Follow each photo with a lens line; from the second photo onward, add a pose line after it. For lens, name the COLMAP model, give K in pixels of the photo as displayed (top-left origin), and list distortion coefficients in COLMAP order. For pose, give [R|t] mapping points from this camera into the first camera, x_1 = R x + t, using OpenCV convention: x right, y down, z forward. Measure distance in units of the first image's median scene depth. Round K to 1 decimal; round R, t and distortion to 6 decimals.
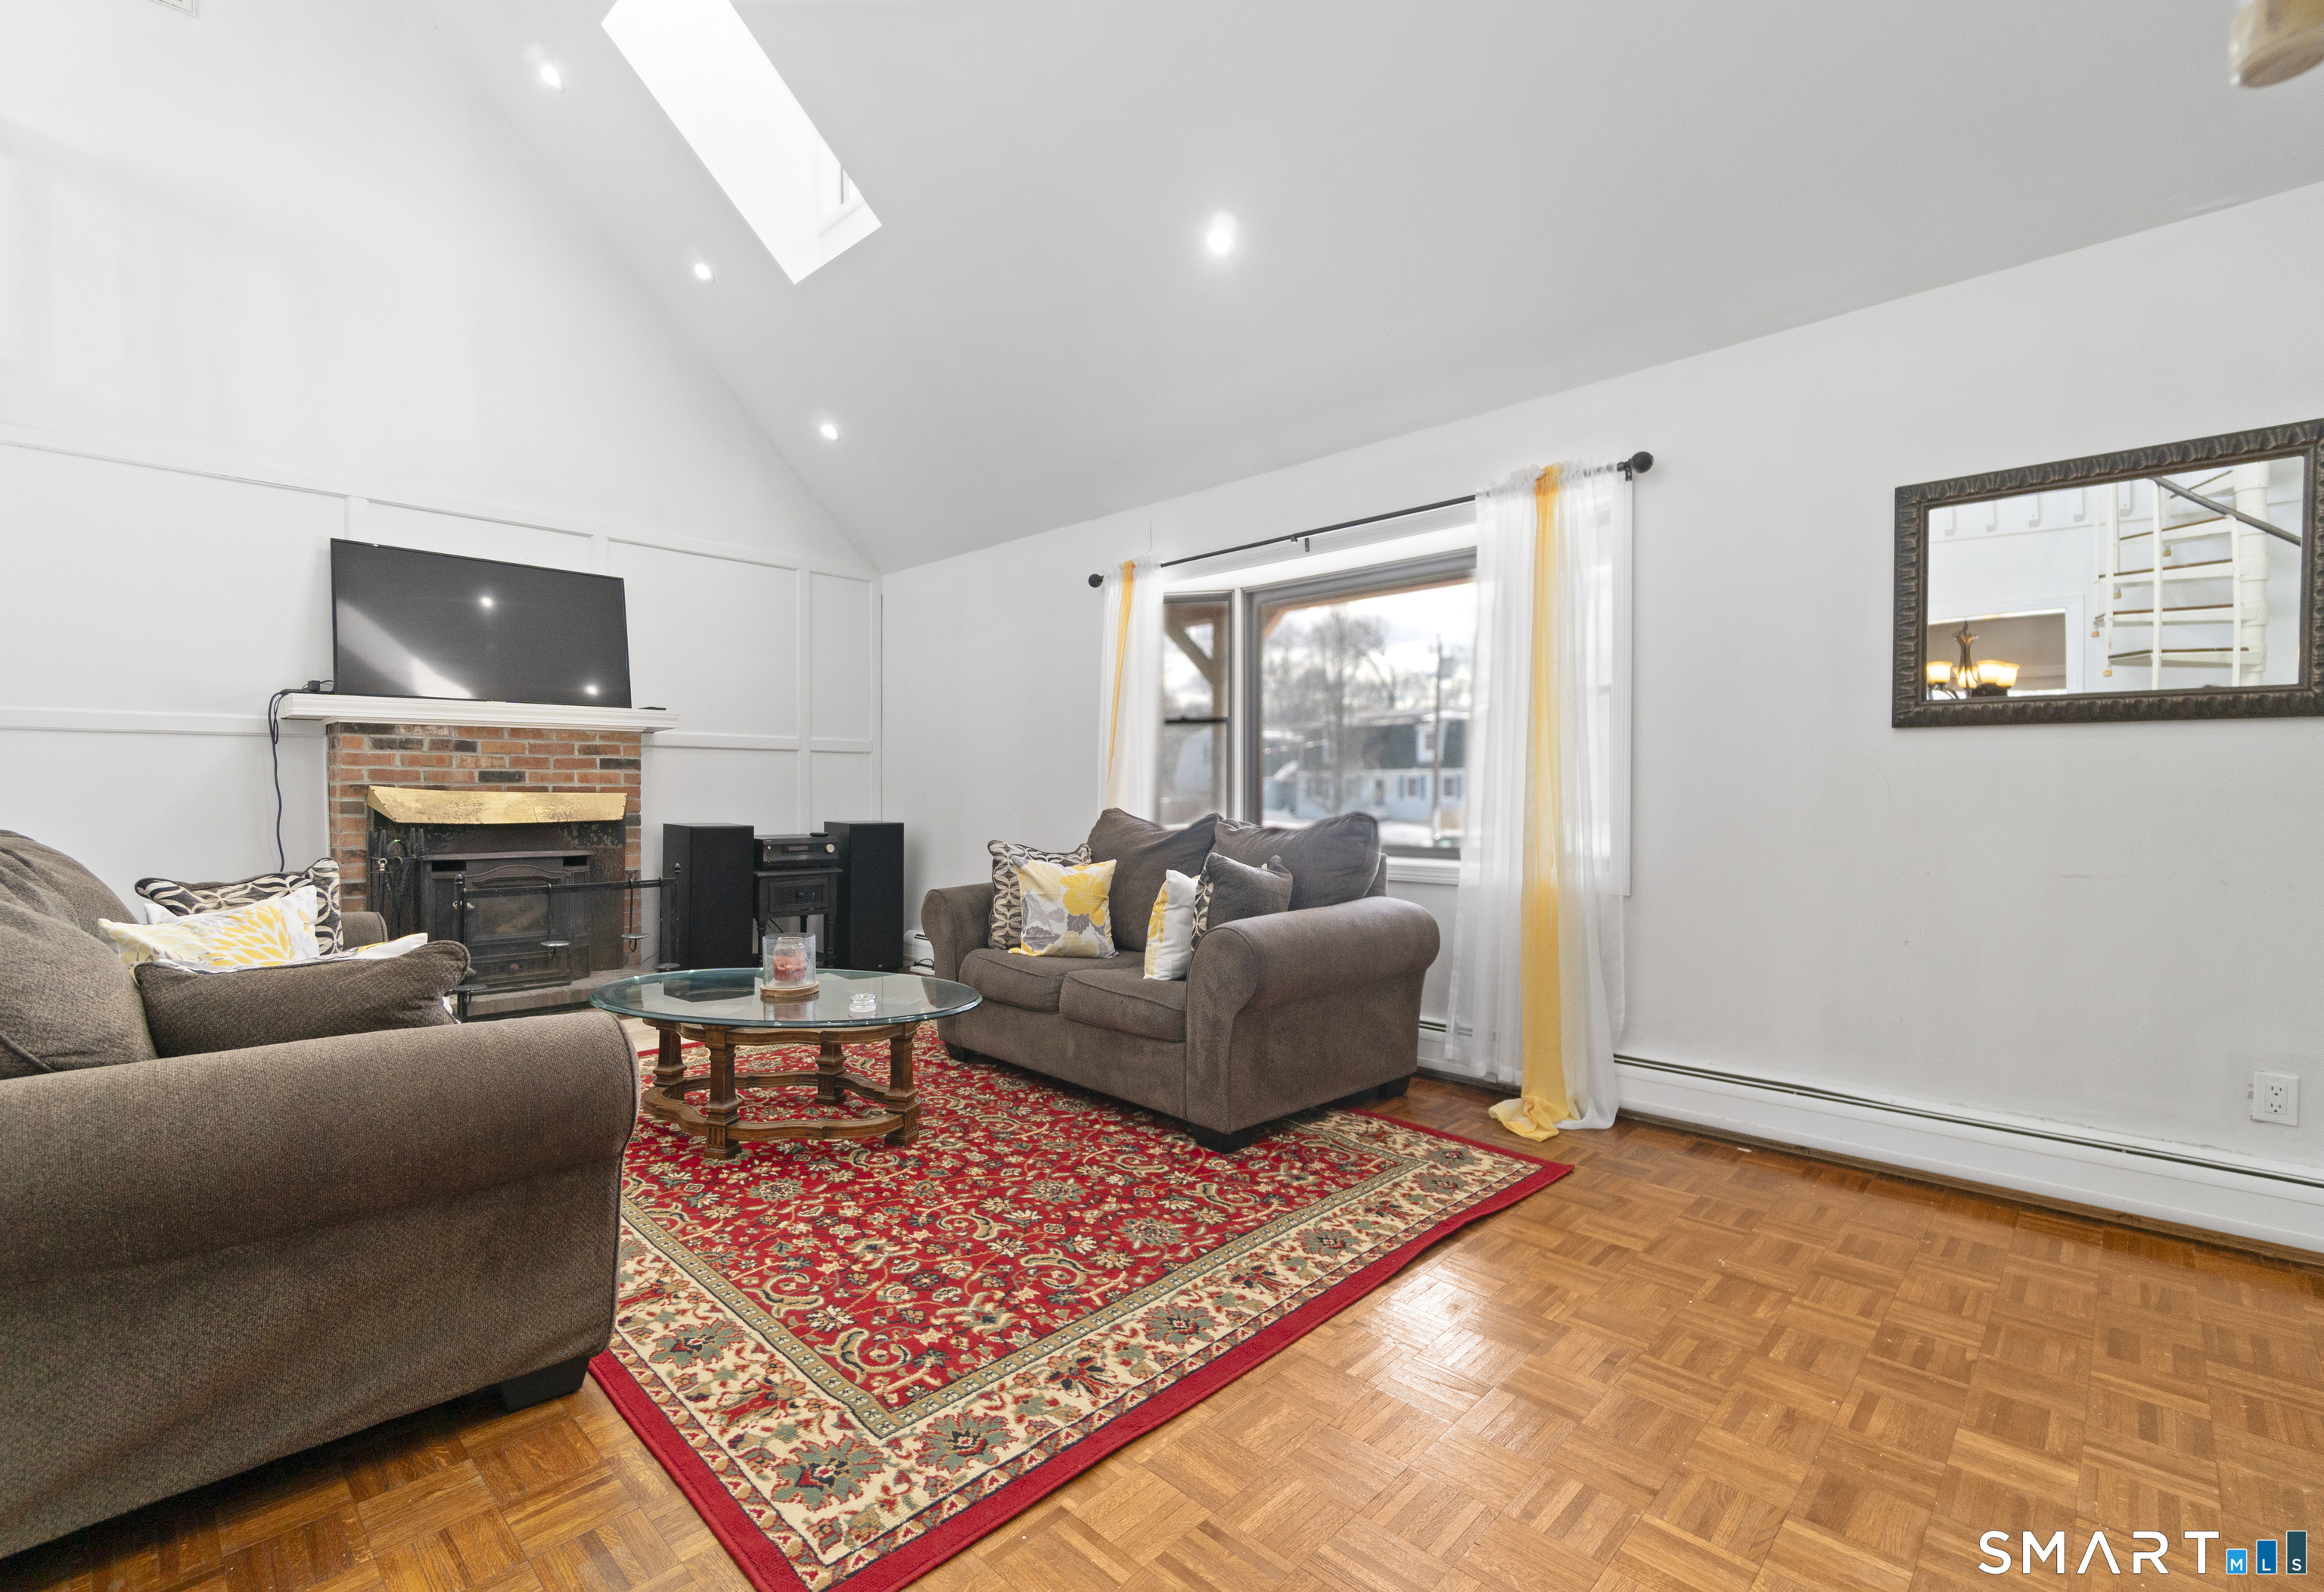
lens RADIAL K [[1022.2, 0, 1162.0], [0, 1022.2, 796.0], [0, 0, 1]] dist [-0.002258, -0.000360]
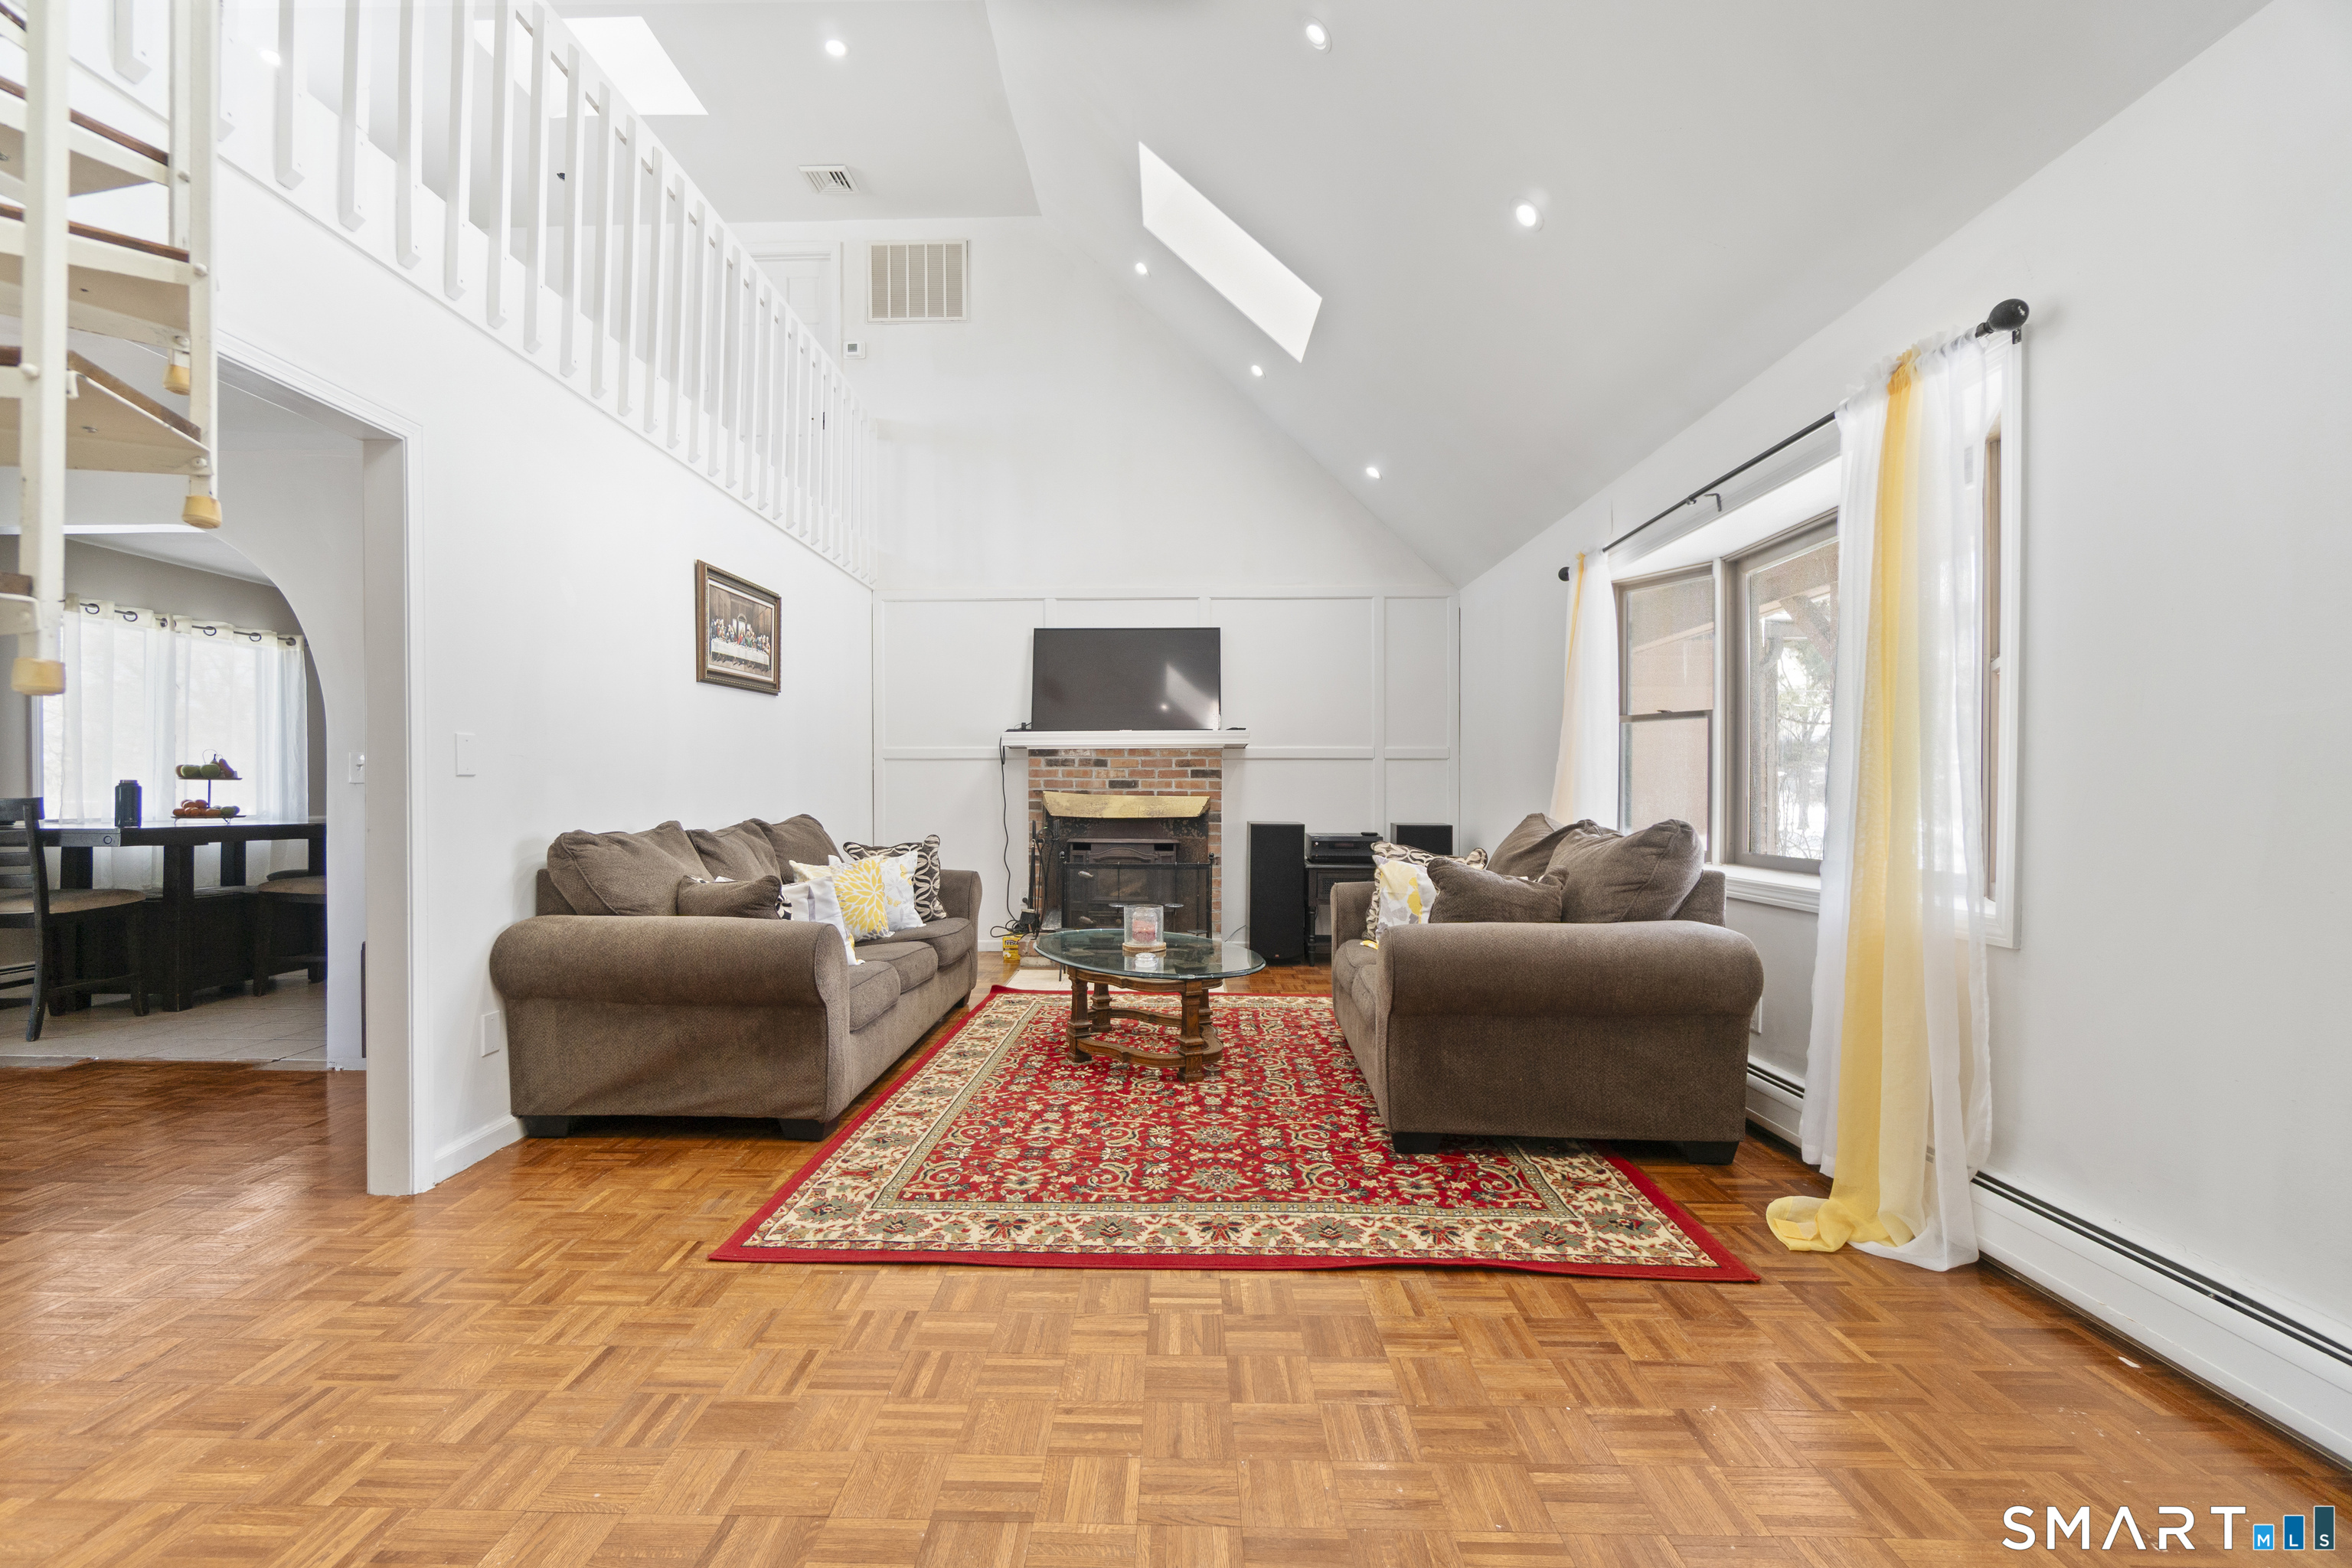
lens RADIAL K [[1027.1, 0, 1171.4], [0, 1027.1, 796.1], [0, 0, 1]] dist [-0.003295, -0.000142]
pose [[0.690870, 0.001846, -0.722977, 0.658954], [-0.005107, 0.999984, -0.002327, 0.000174], [0.722961, 0.005300, 0.690868, 0.136901]]
